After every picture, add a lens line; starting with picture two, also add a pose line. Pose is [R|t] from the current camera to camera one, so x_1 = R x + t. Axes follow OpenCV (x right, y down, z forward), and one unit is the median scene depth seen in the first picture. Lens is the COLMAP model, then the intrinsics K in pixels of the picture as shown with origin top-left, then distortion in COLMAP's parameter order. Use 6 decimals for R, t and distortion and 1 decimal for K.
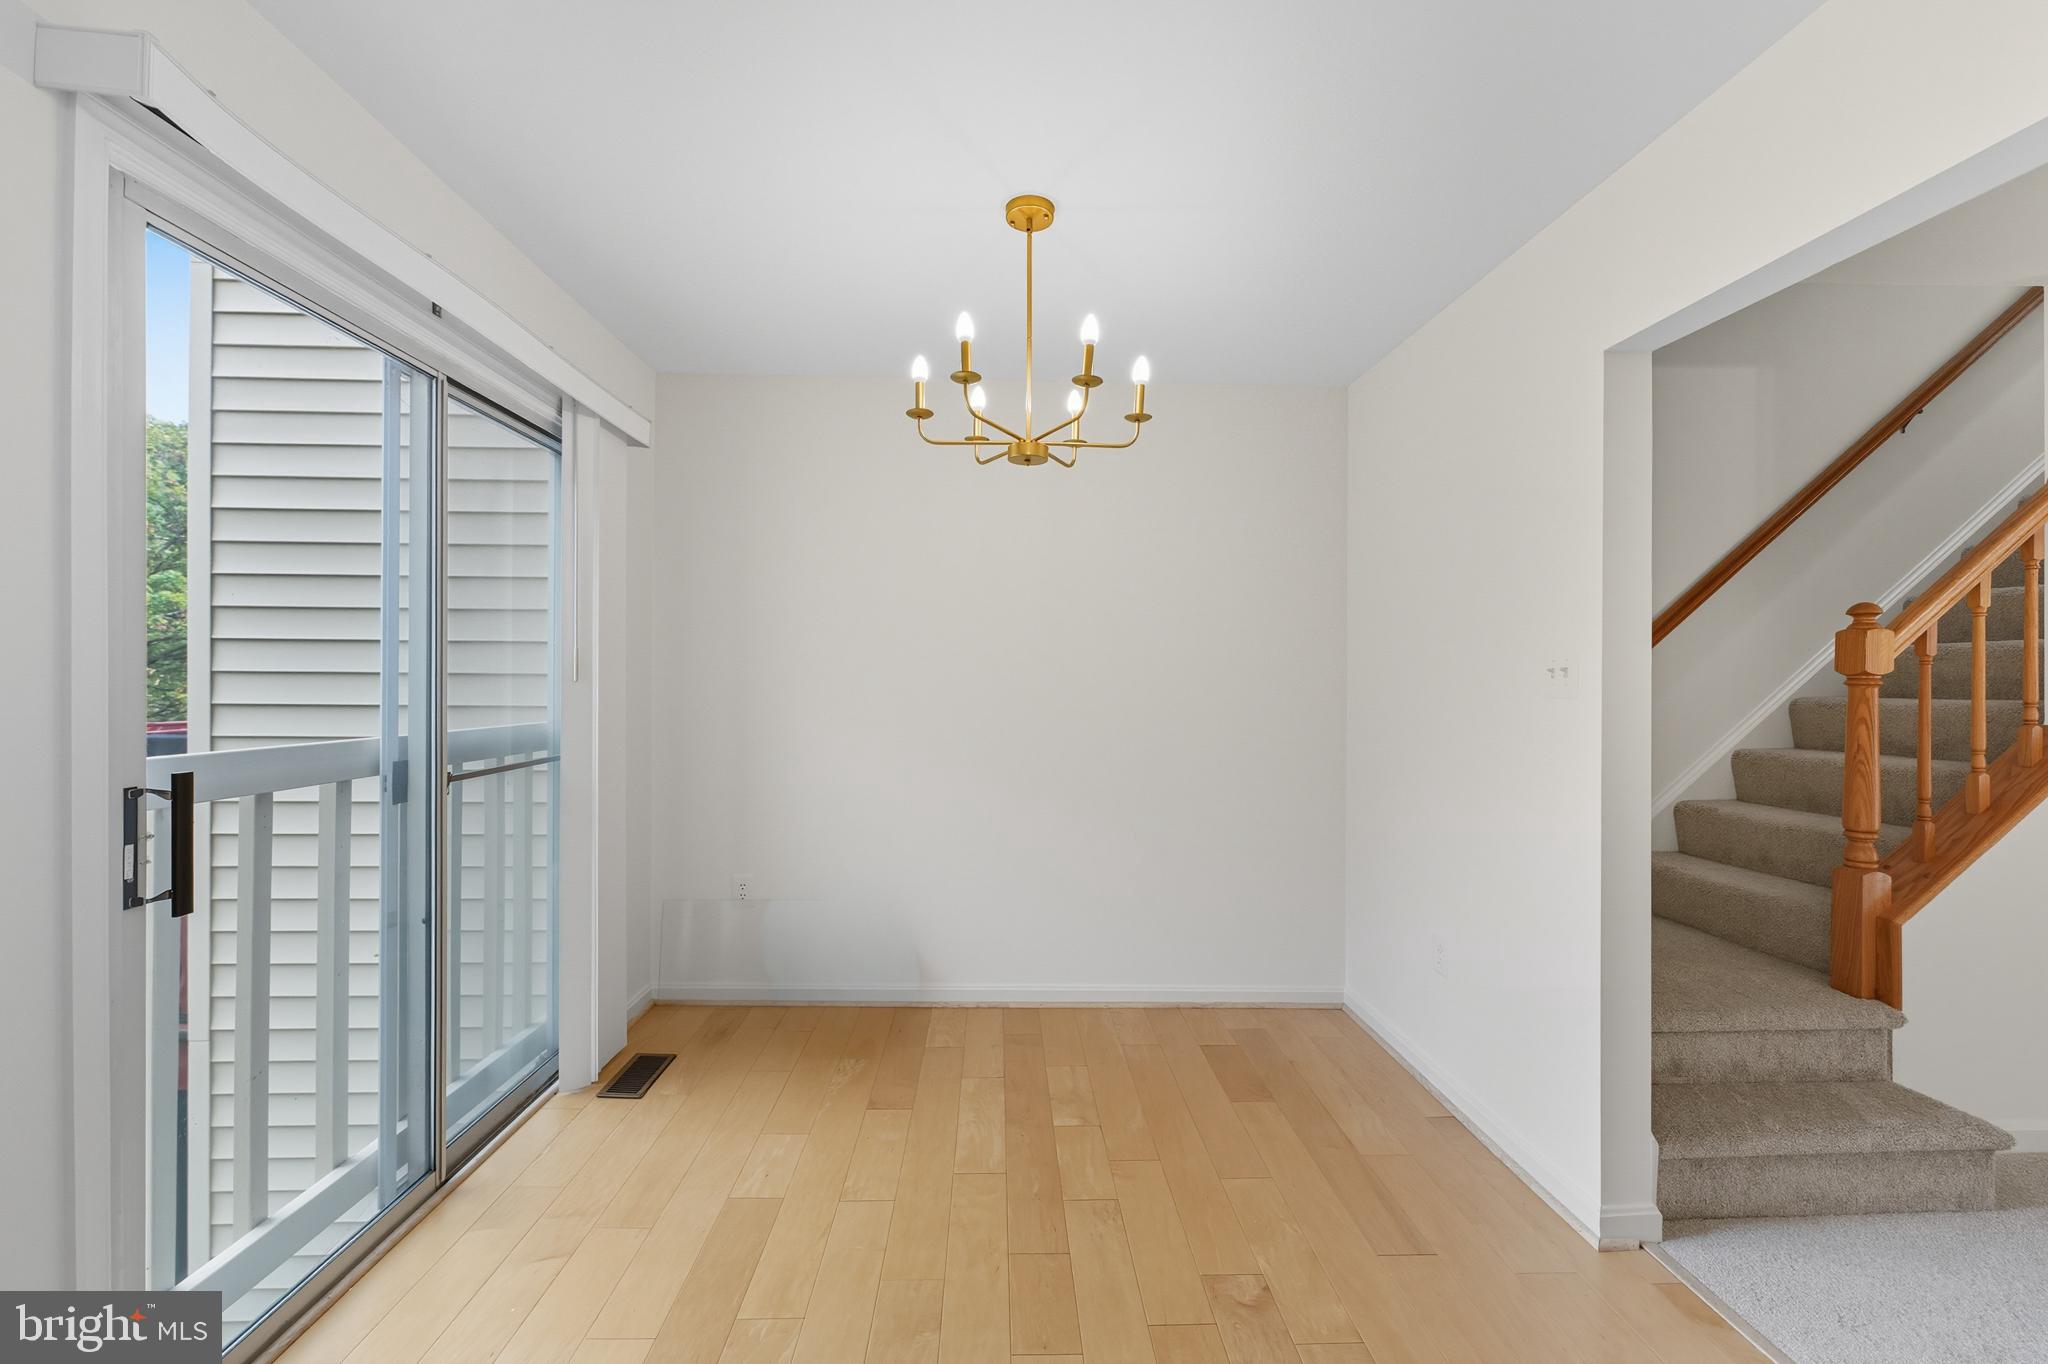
lens RADIAL K [[827.2, 0, 1028.9], [0, 827.2, 674.3], [0, 0, 1]] dist [-0.010671, -0.000031]
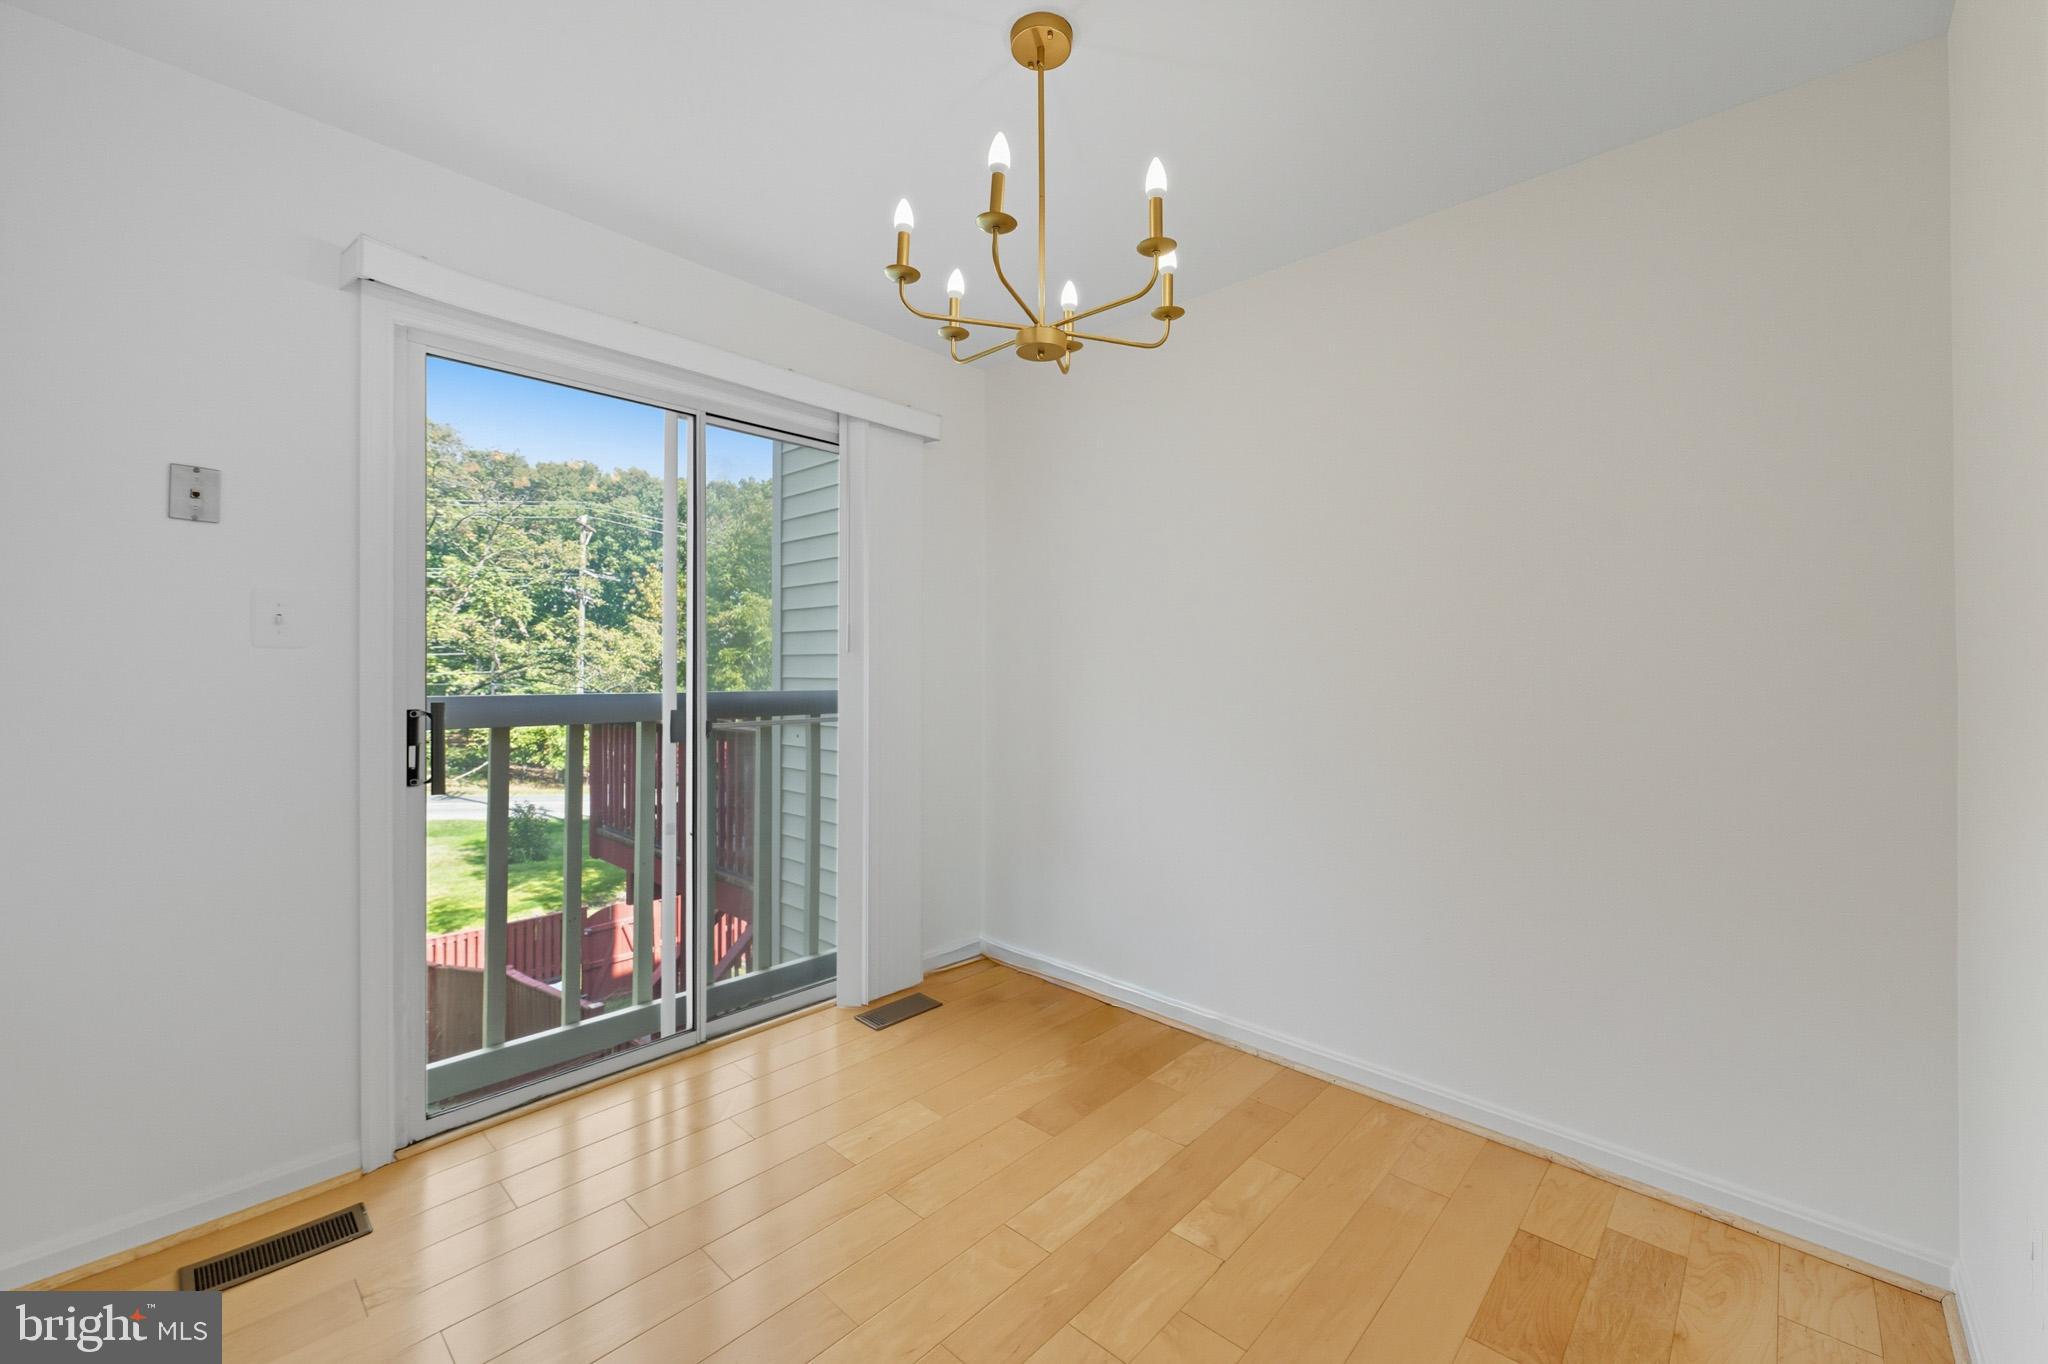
lens RADIAL K [[825.9, 0, 1027.9], [0, 825.9, 660.3], [0, 0, 1]] dist [-0.001267, -0.000071]
pose [[0.709064, -0.015618, -0.704971, 0.466186], [0.009168, 0.999874, -0.012931, 0.039081], [0.705085, 0.002706, 0.709118, 0.371588]]
